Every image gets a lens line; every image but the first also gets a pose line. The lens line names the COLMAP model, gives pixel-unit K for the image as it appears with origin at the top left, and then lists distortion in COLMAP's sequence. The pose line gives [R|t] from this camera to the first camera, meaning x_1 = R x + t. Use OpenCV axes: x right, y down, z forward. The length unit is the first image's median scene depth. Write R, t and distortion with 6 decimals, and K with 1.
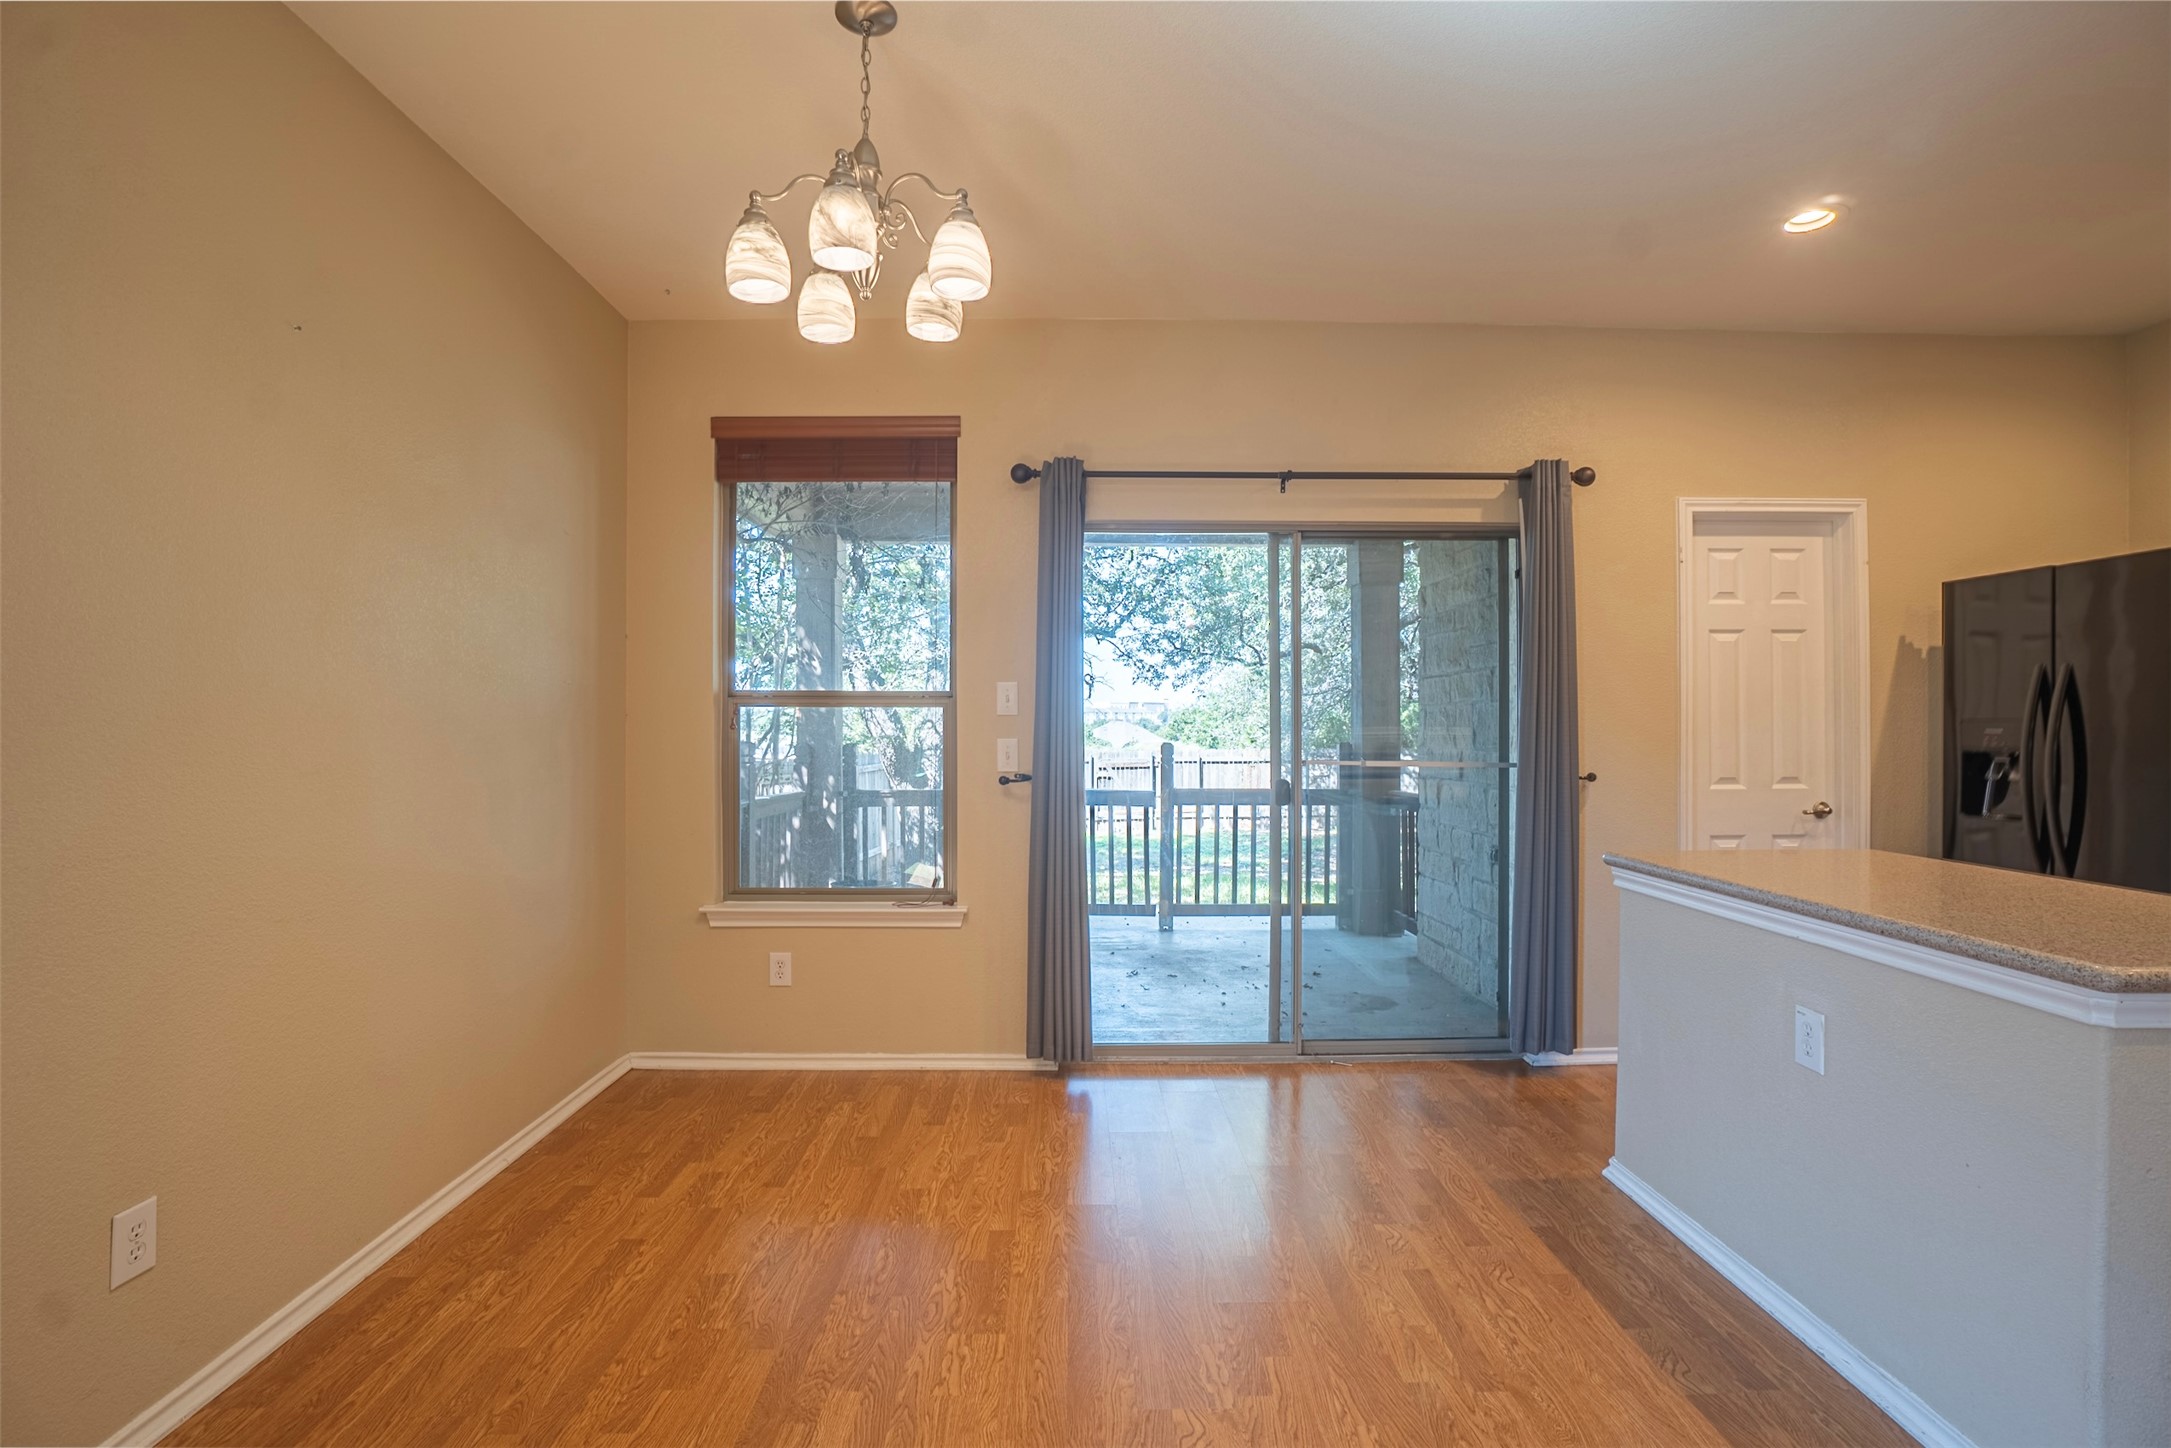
lens RADIAL K [[1016.1, 0, 1085.5], [0, 1016.1, 724.0], [0, 0, 1]] dist [-0.054072, 0.022704]
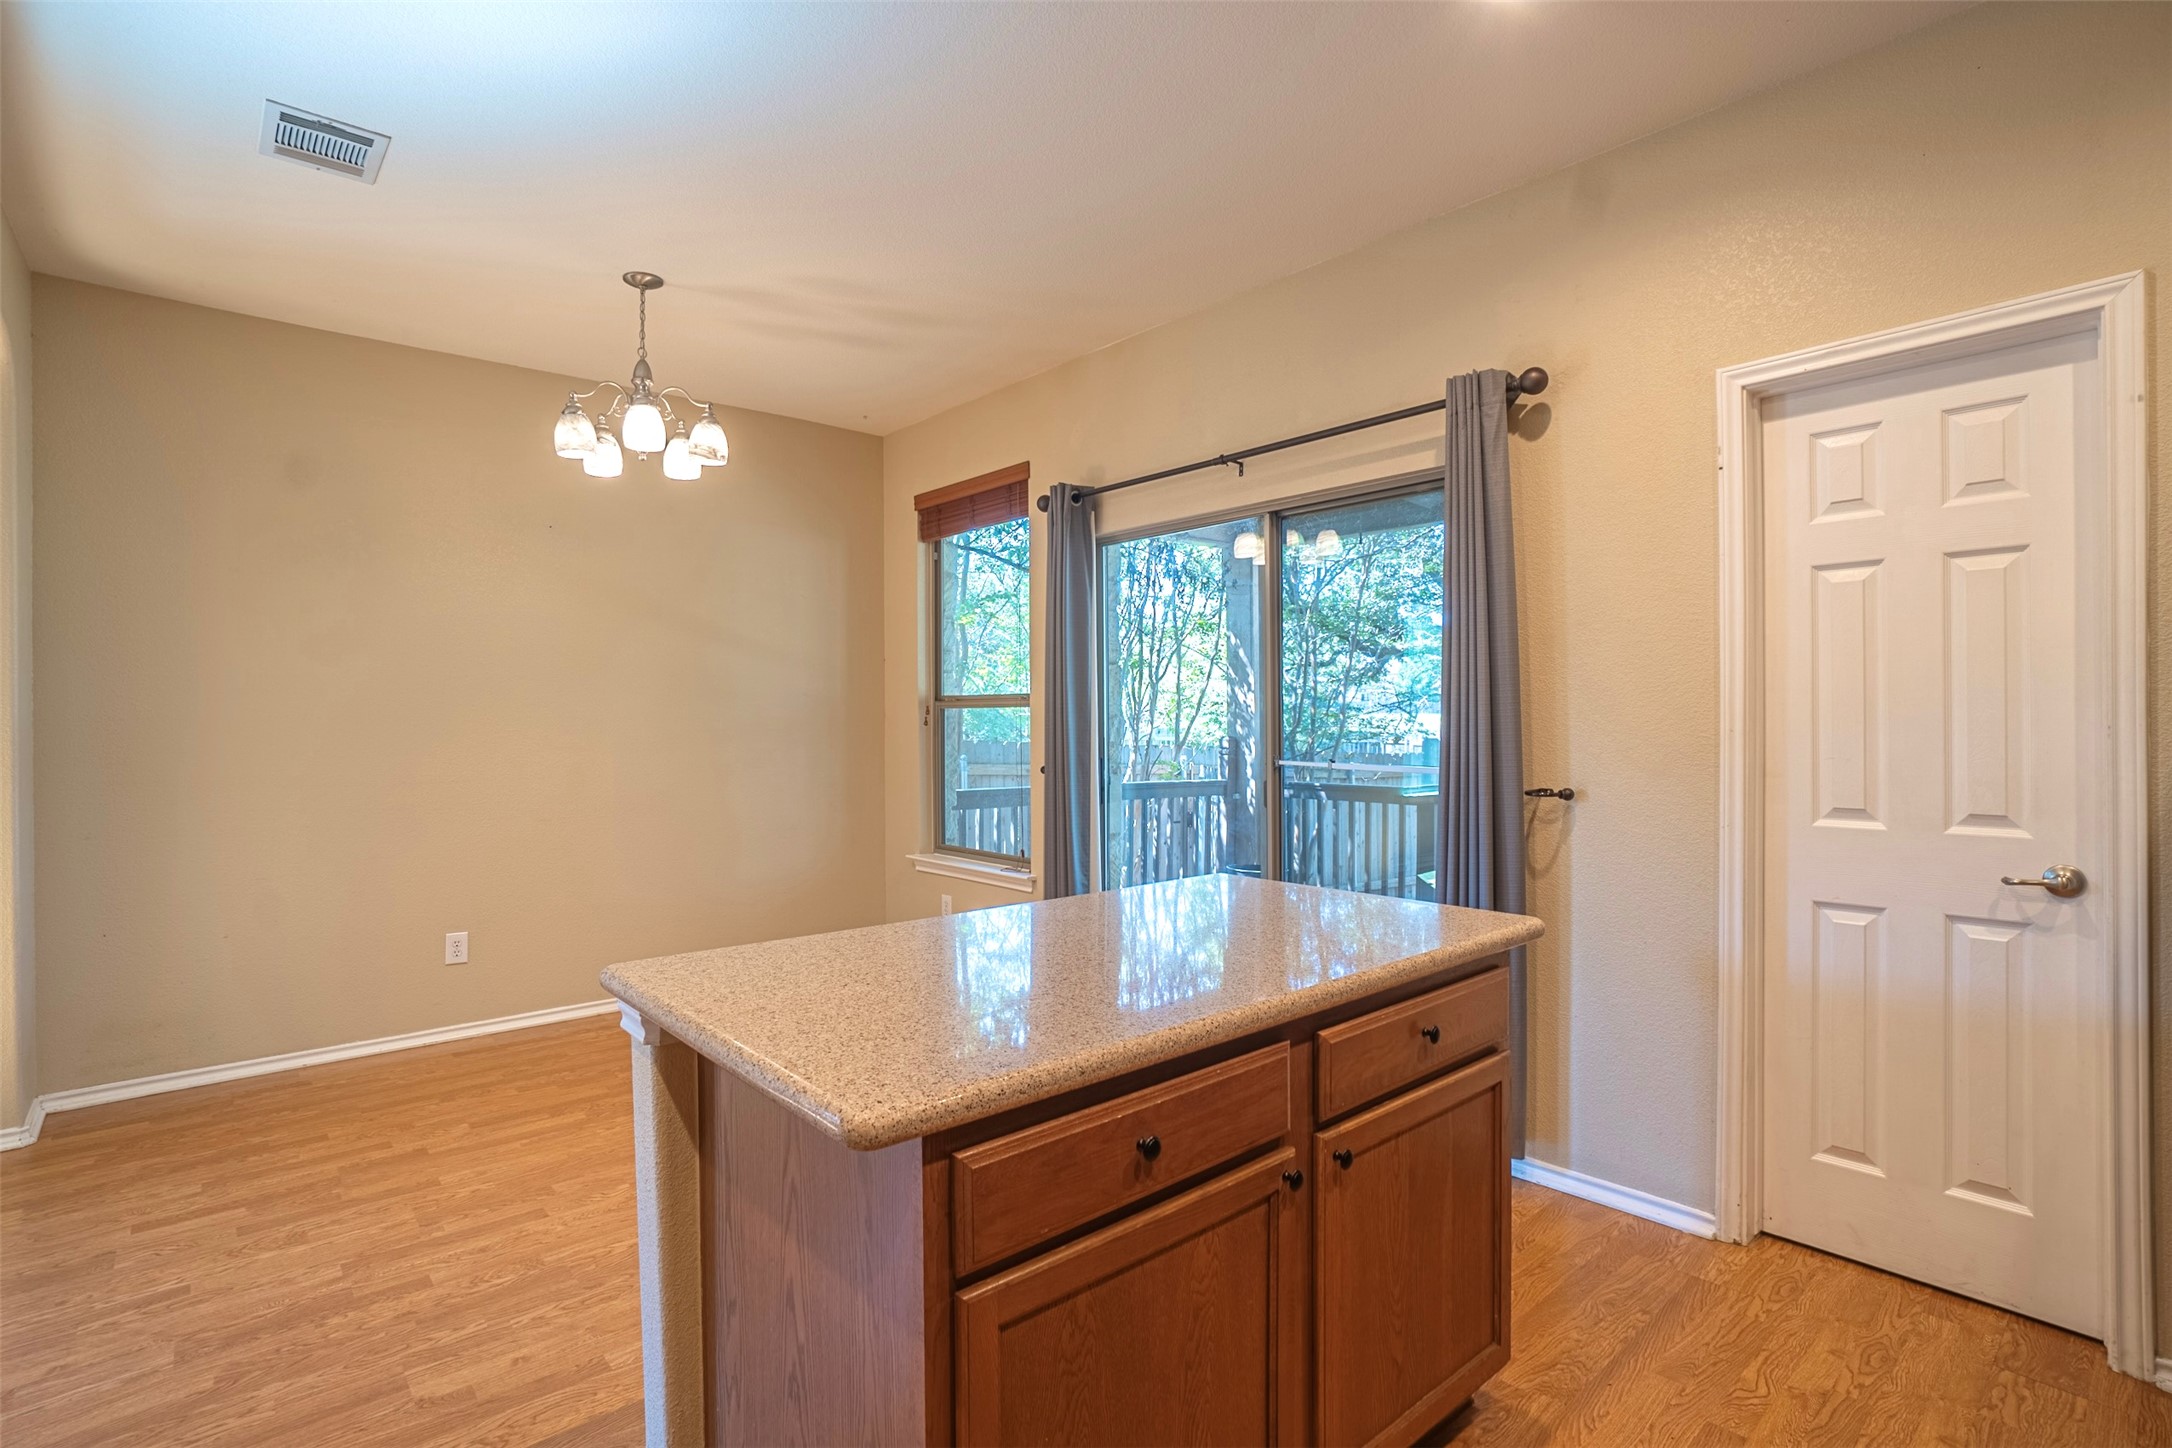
lens RADIAL K [[1044.9, 0, 1093.1], [0, 1044.9, 722.8], [0, 0, 1]] dist [-0.055297, 0.026348]
pose [[0.649976, 0.000272, -0.759954, 0.831907], [0.005250, 0.999974, 0.004849, -0.003601], [0.759936, -0.007141, 0.649958, 0.259650]]
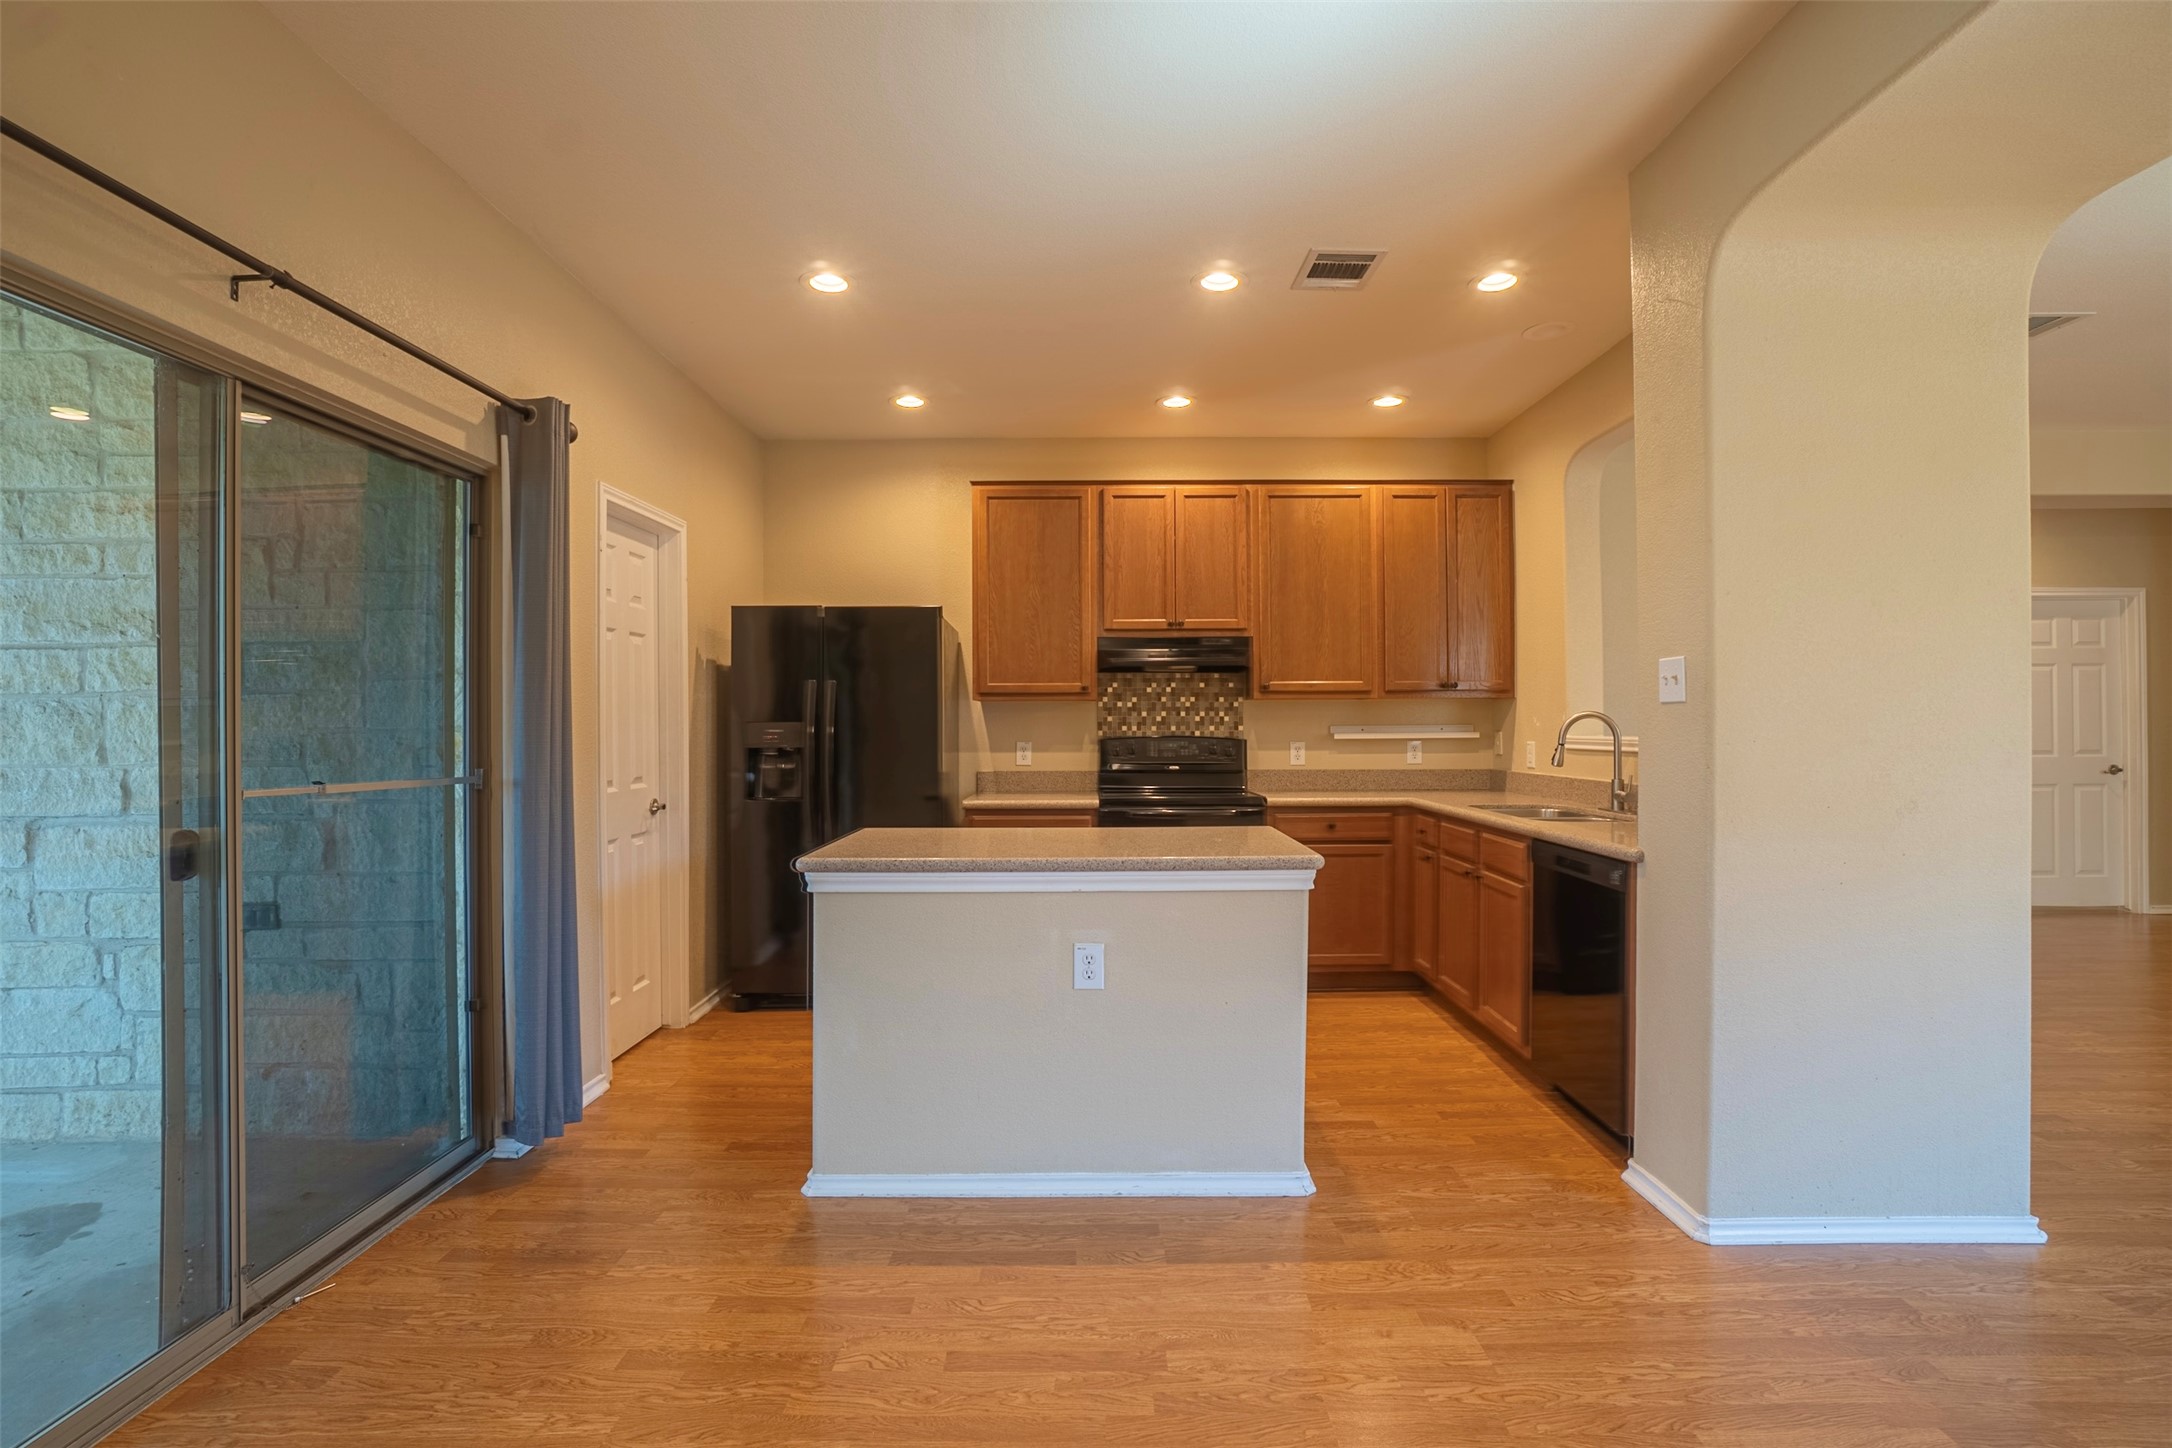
lens RADIAL K [[1005.5, 0, 1095.1], [0, 1005.5, 722.5], [0, 0, 1]] dist [-0.059828, 0.023993]
pose [[0.016368, 0.001192, 0.999865, -0.314379], [0.003623, 0.999993, -0.001252, 0.000271], [-0.999859, 0.003643, 0.016363, 0.525201]]
